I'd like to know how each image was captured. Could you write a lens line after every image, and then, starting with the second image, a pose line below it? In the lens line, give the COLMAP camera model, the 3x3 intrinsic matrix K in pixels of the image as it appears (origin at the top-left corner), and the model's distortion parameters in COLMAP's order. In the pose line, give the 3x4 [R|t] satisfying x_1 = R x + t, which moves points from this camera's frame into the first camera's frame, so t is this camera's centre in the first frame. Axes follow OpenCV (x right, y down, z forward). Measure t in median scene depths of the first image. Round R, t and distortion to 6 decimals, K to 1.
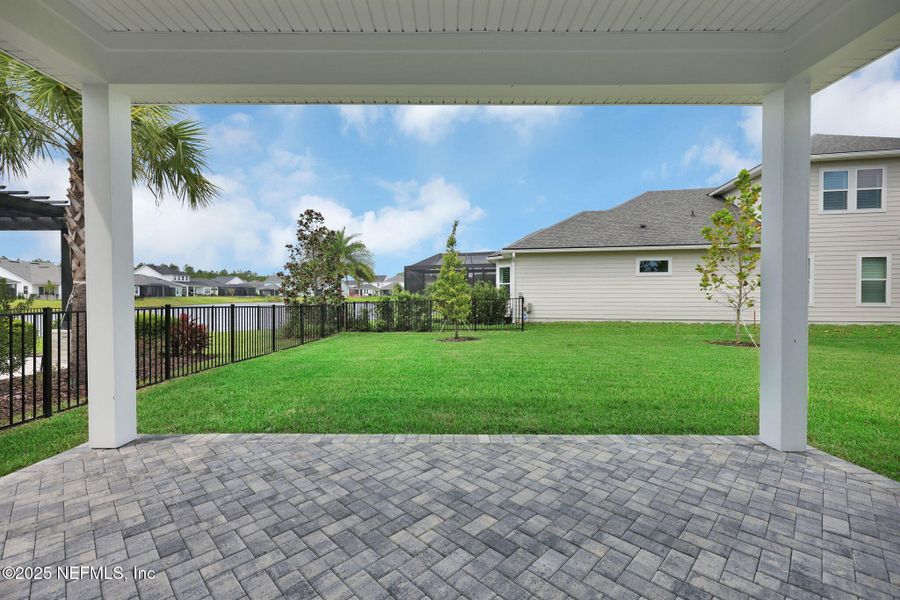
lens RADIAL K [[381.8, 0, 449.4], [0, 381.8, 298.7], [0, 0, 1]] dist [0.001714, 0.000056]
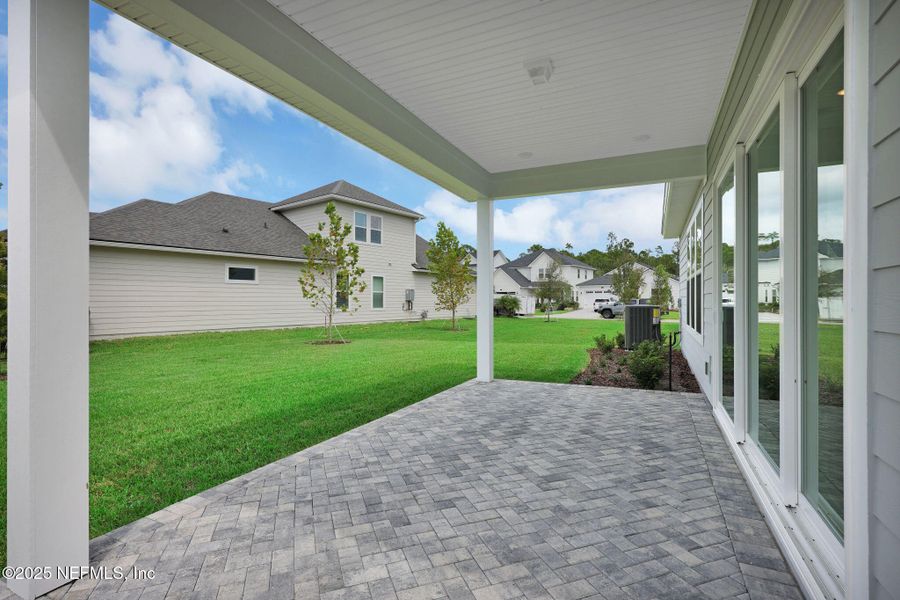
lens RADIAL K [[429.7, 0, 450.0], [0, 429.7, 300.0], [0, 0, 1]] dist [0.001222, 0.000386]
pose [[0.429573, 0.003039, 0.903027, -0.258038], [0.011286, 0.999898, -0.008734, -0.001866], [-0.902962, 0.013944, 0.429495, 0.046723]]
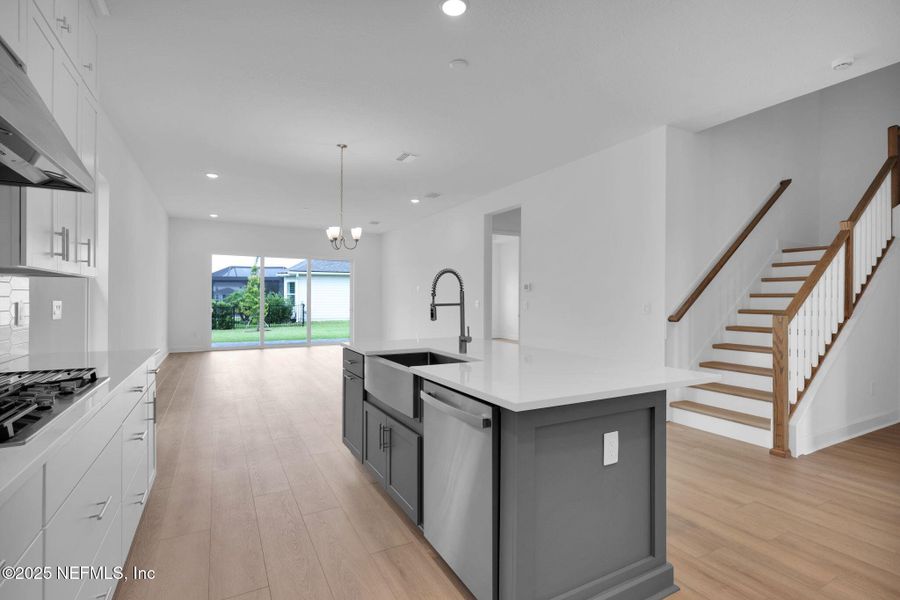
lens RADIAL K [[429.7, 0, 450.0], [0, 429.7, 300.0], [0, 0, 1]] dist [0.001222, 0.000386]
pose [[0.880411, 0.003596, 0.474198, -0.107604], [0.003067, 0.999907, -0.013277, 0.004230], [-0.474202, 0.013144, 0.880318, -0.804279]]
